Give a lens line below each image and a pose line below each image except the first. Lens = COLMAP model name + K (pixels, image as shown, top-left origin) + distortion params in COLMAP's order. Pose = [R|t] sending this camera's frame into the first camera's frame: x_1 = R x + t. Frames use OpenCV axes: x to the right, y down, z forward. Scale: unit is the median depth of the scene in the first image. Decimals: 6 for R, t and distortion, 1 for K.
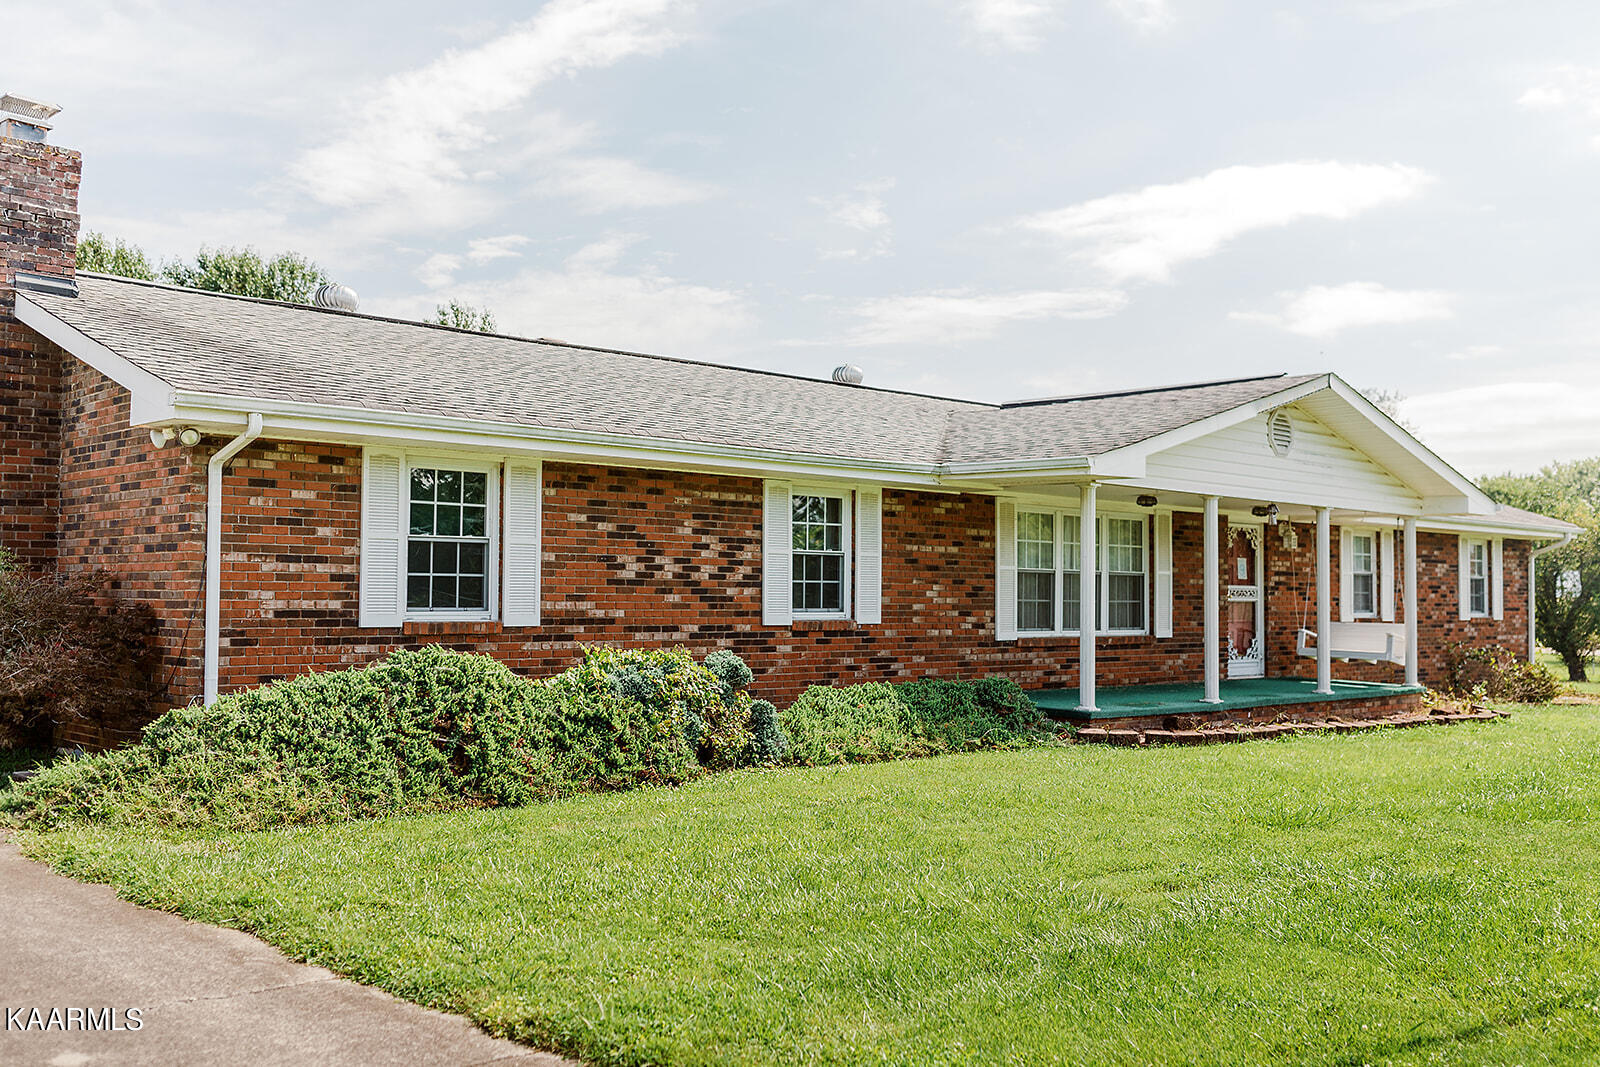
lens RADIAL K [[1575.9, 0, 798.8], [0, 1575.9, 536.0], [0, 0, 1]] dist [0.021573, 0.000000]
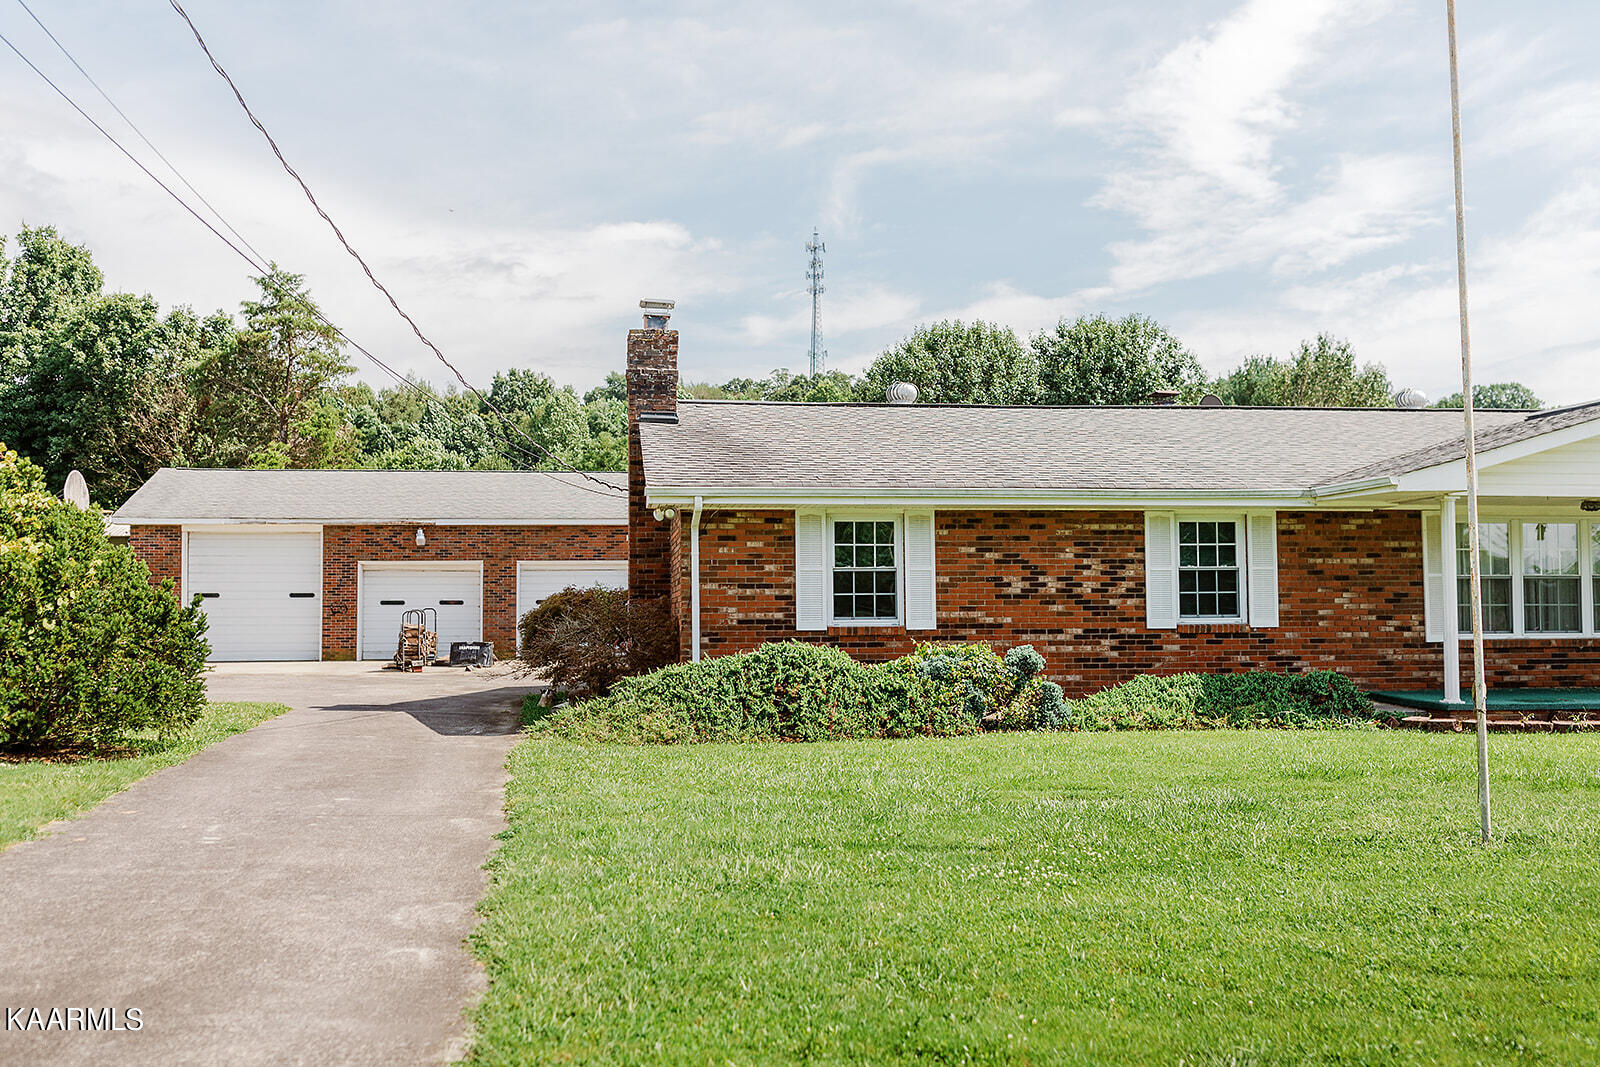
lens RADIAL K [[1575.9, 0, 800.1], [0, 1575.9, 530.0], [0, 0, 1]] dist [0.021573, 0.000000]
pose [[0.808039, -0.050052, -0.586999, 0.535705], [0.037886, 0.998737, -0.033008, 0.010537], [0.587910, 0.004433, 0.808914, -0.184693]]
